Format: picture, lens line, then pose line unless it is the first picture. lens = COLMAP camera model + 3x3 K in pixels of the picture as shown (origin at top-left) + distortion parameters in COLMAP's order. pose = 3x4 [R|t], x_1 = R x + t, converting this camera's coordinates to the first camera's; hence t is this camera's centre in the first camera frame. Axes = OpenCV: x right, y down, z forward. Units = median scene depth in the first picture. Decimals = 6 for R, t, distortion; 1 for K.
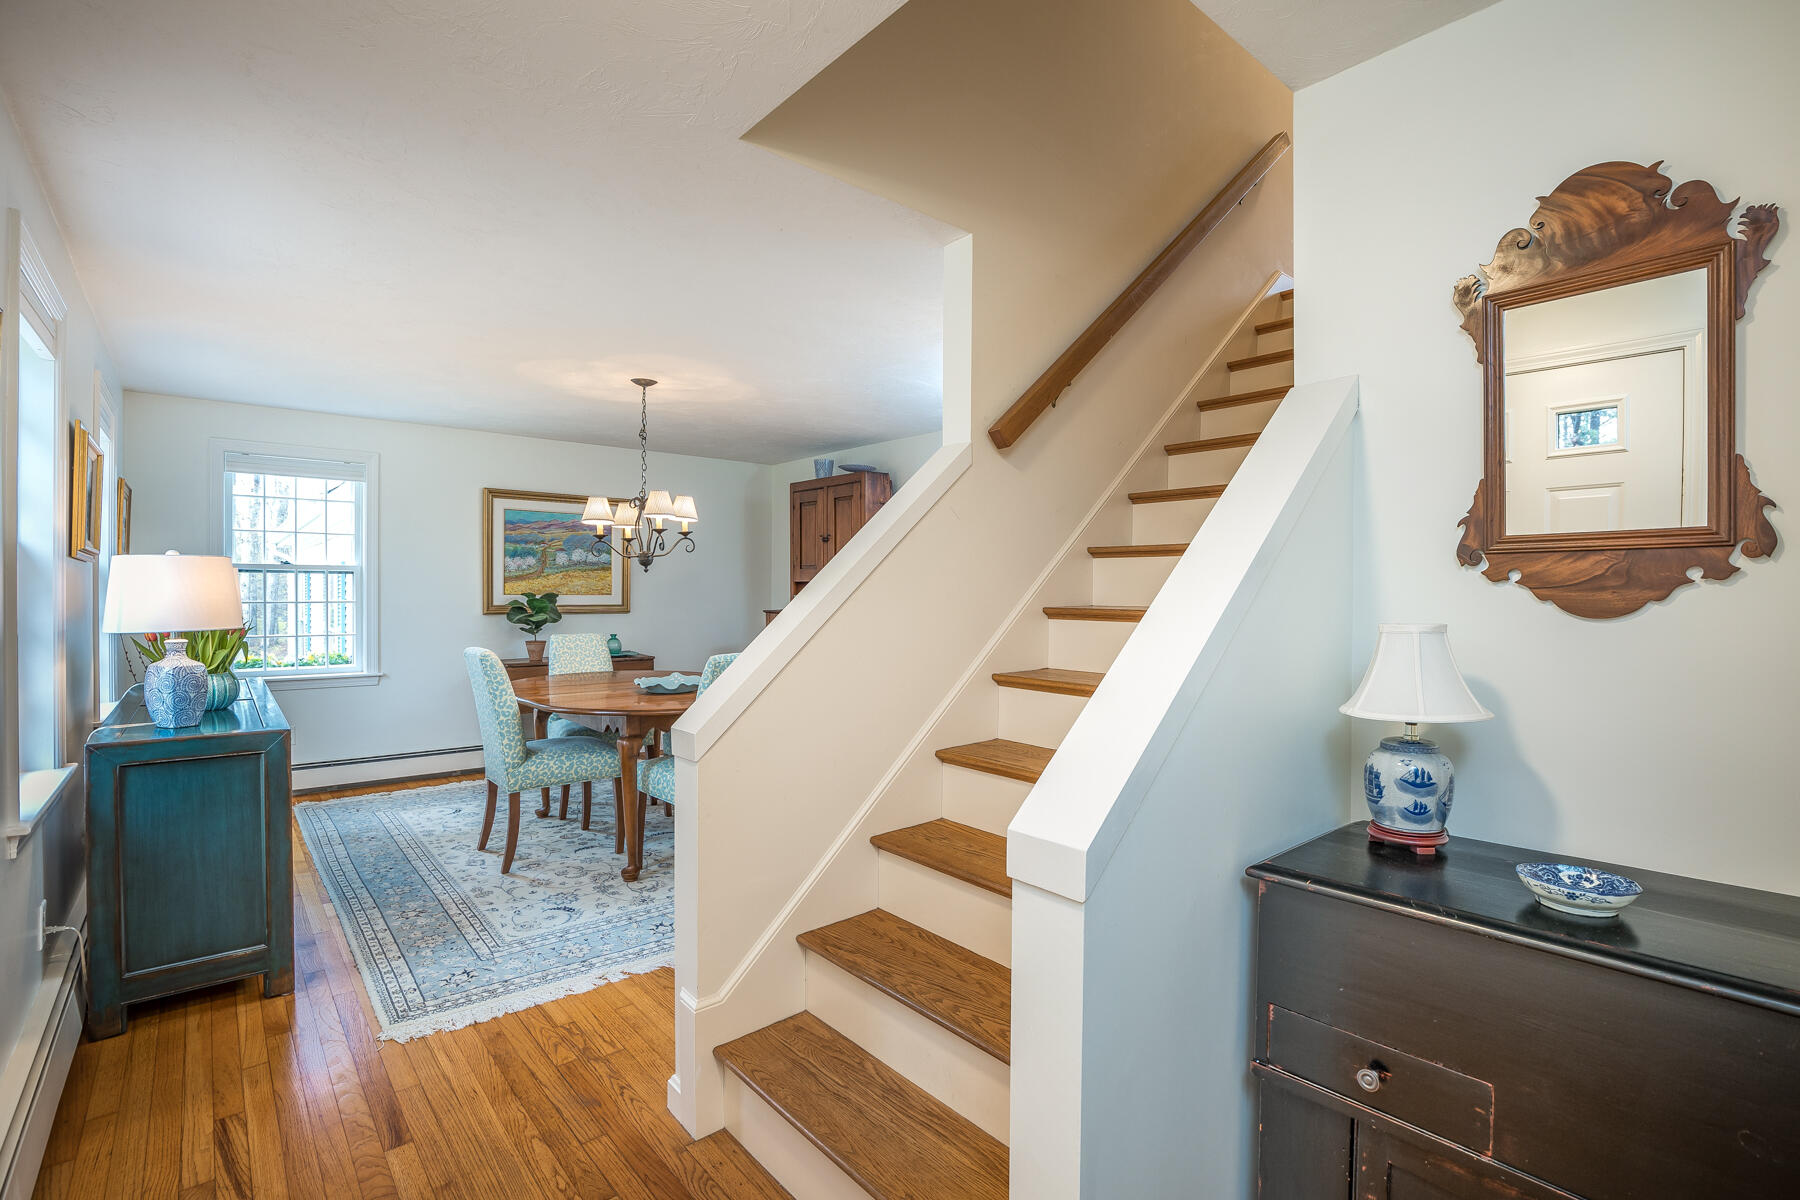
lens RADIAL K [[830.0, 0, 900.0], [0, 830.0, 600.0], [0, 0, 1]] dist [-0.032750, 0.000249]
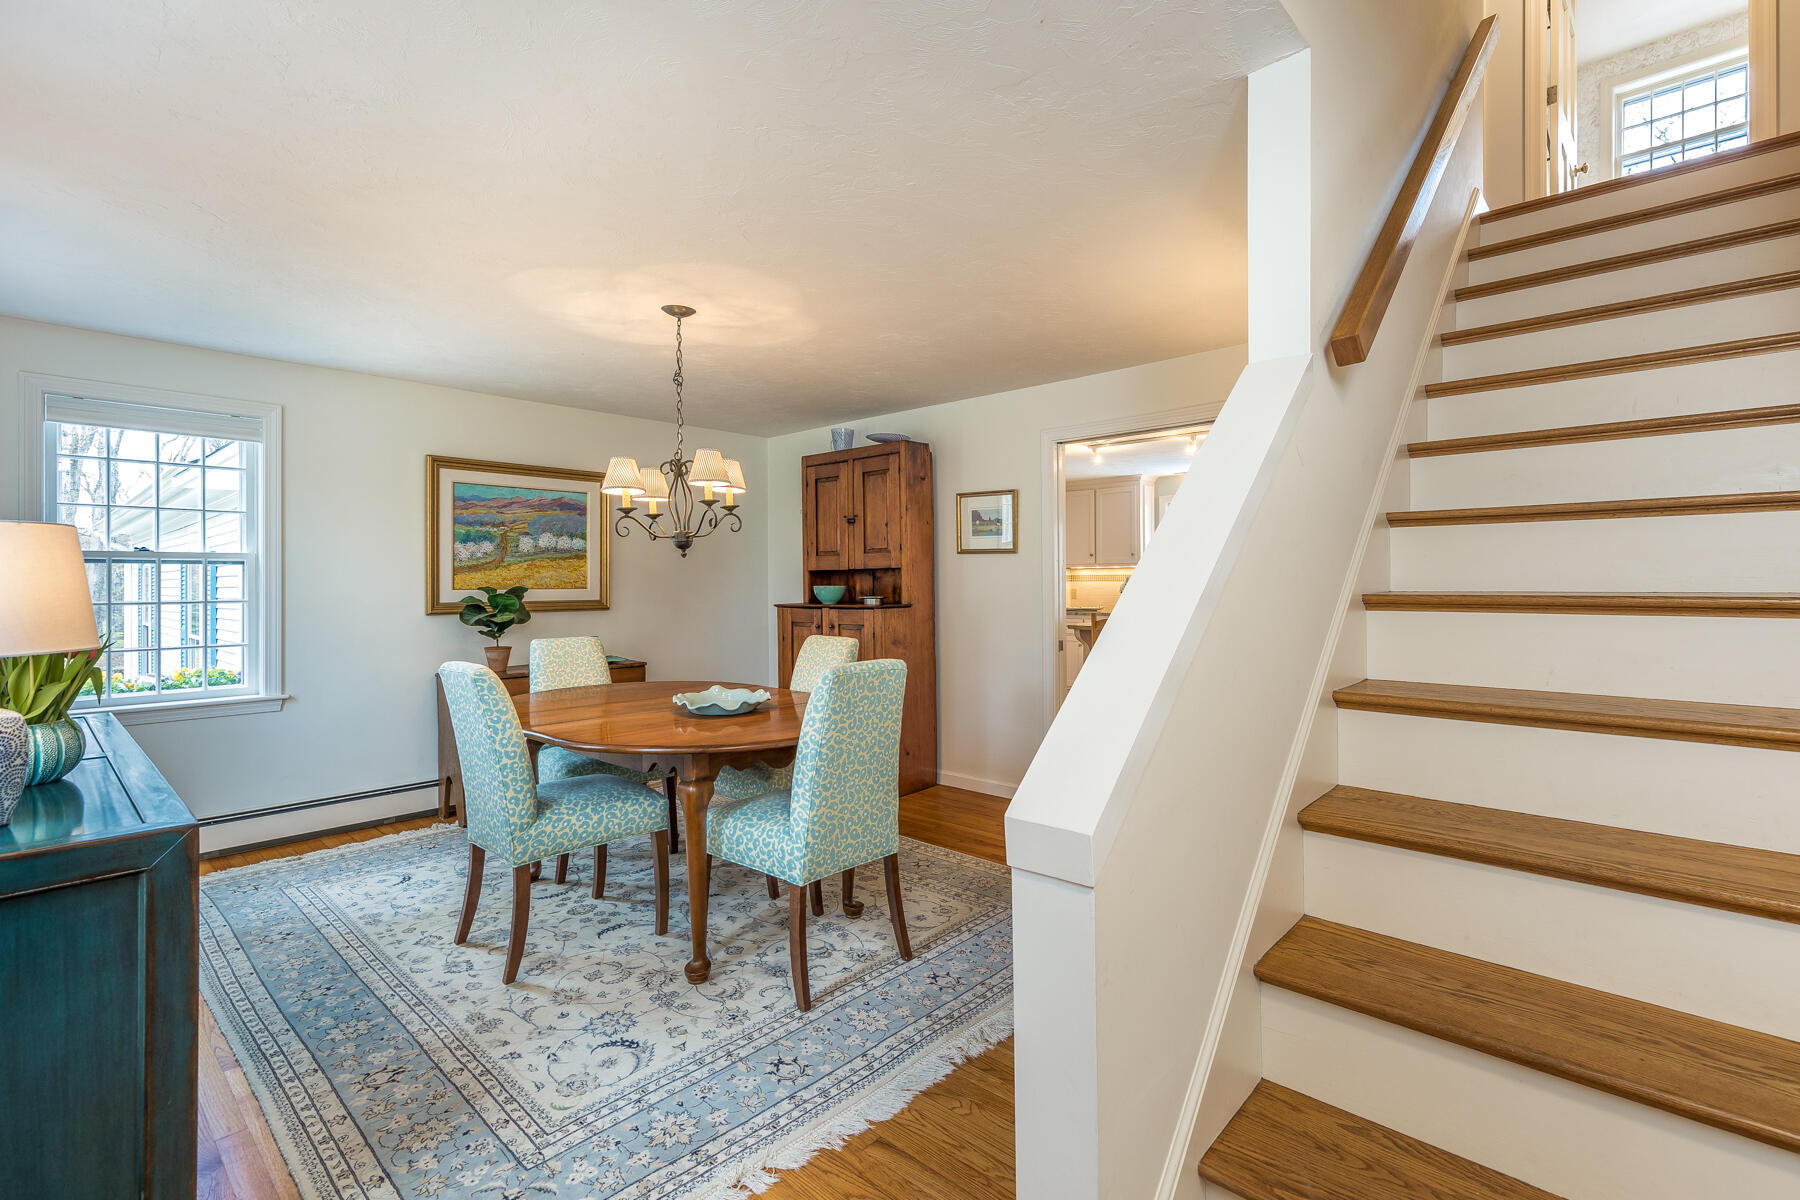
lens RADIAL K [[817.9, 0, 900.5], [0, 817.9, 576.5], [0, 0, 1]] dist [0.010961, -0.000511]
pose [[0.992945, -0.010411, 0.118119, -0.206985], [0.012604, 0.999762, -0.017833, 0.000559], [-0.117905, 0.019196, 0.992839, 0.229715]]
